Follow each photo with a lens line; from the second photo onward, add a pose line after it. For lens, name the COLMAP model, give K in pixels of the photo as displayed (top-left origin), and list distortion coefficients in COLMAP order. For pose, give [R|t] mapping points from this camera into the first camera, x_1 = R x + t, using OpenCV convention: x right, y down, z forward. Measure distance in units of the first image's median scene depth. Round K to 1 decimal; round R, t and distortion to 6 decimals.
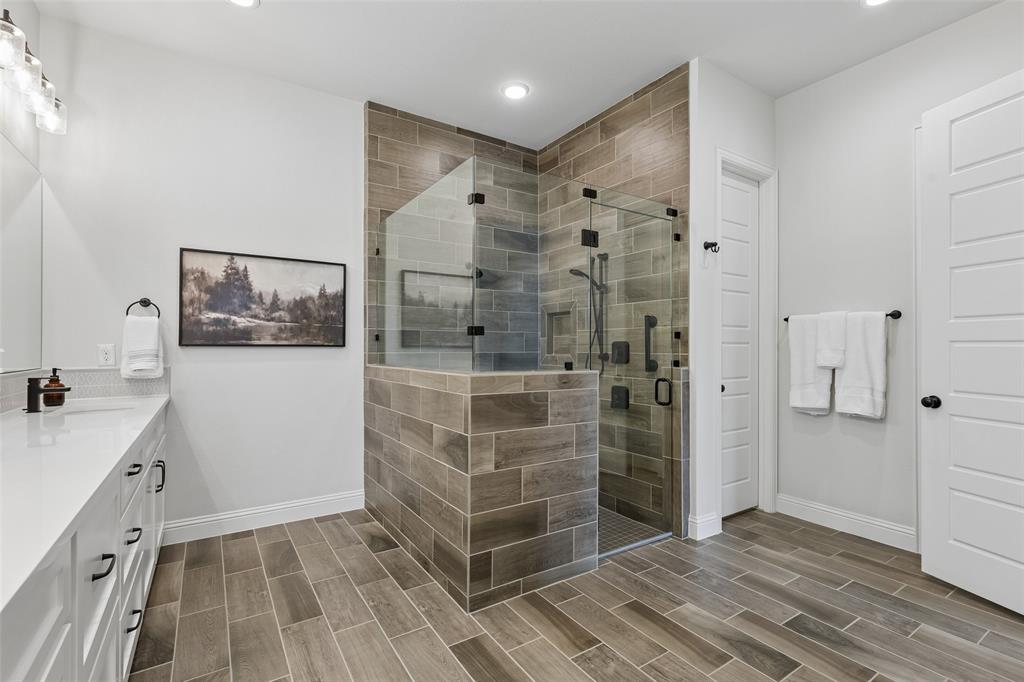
lens RADIAL K [[462.3, 0, 510.0], [0, 462.3, 343.6], [0, 0, 1]] dist [0.000495, 0.000164]
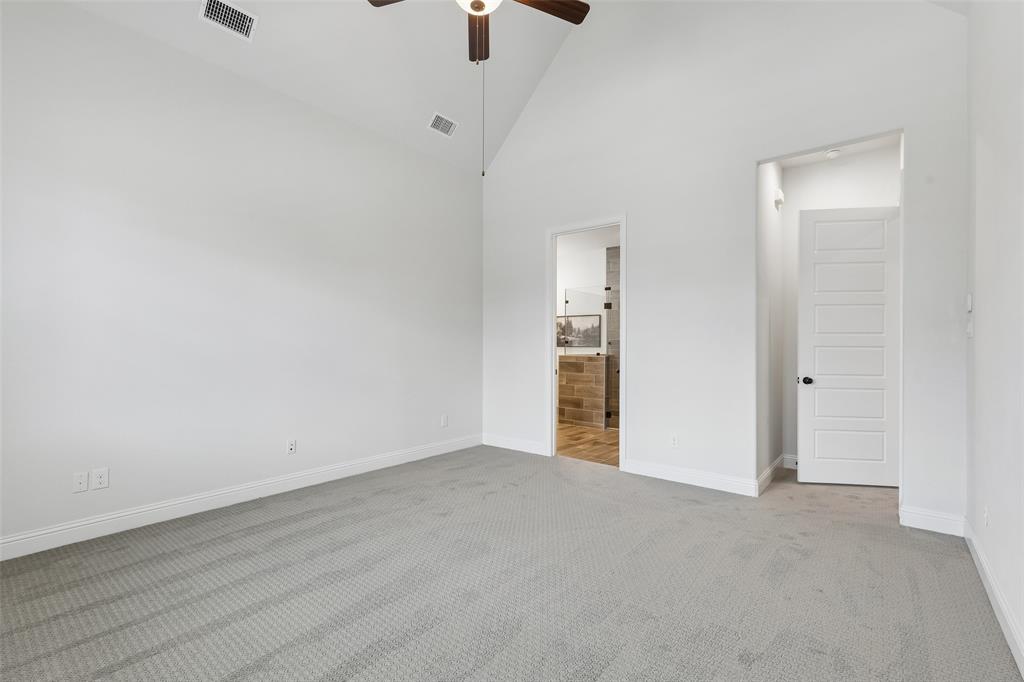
lens RADIAL K [[457.6, 0, 510.0], [0, 457.6, 345.7], [0, 0, 1]] dist [0.002499, -0.000120]
pose [[0.307857, 0.001247, -0.951432, 2.132367], [0.004058, 0.999988, 0.002624, -0.010021], [0.951424, -0.004668, 0.307849, -0.283156]]
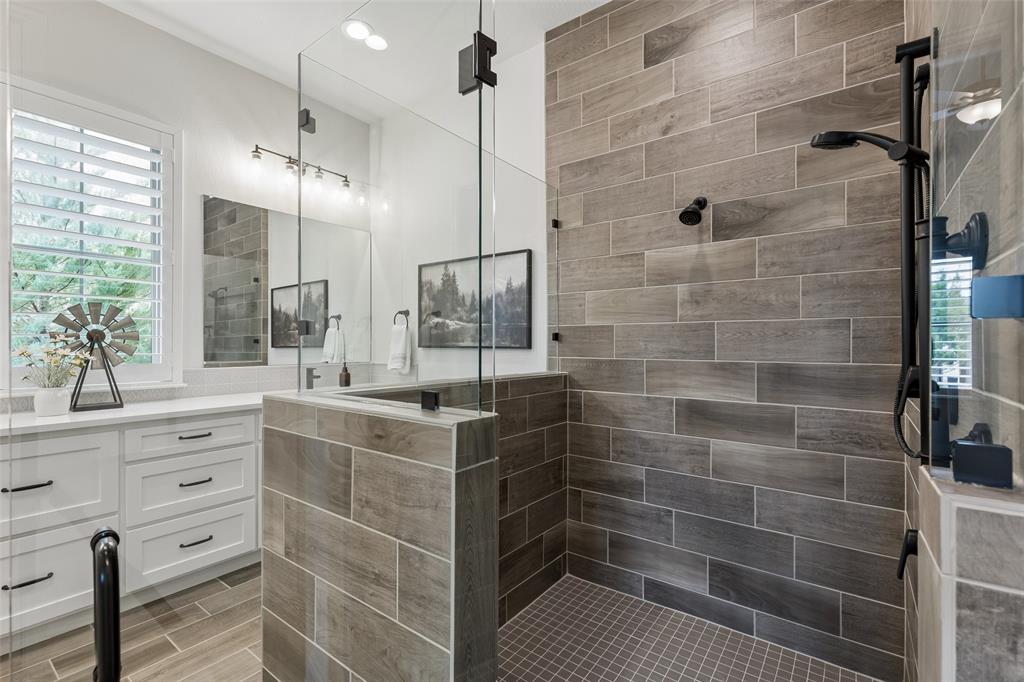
lens RADIAL K [[457.6, 0, 510.0], [0, 457.6, 345.7], [0, 0, 1]] dist [0.002499, -0.000120]
pose [[0.342531, 0.001411, -0.939505, 0.453234], [0.005818, 0.999977, 0.003623, -0.002157], [0.939488, -0.006707, 0.342515, 0.770798]]
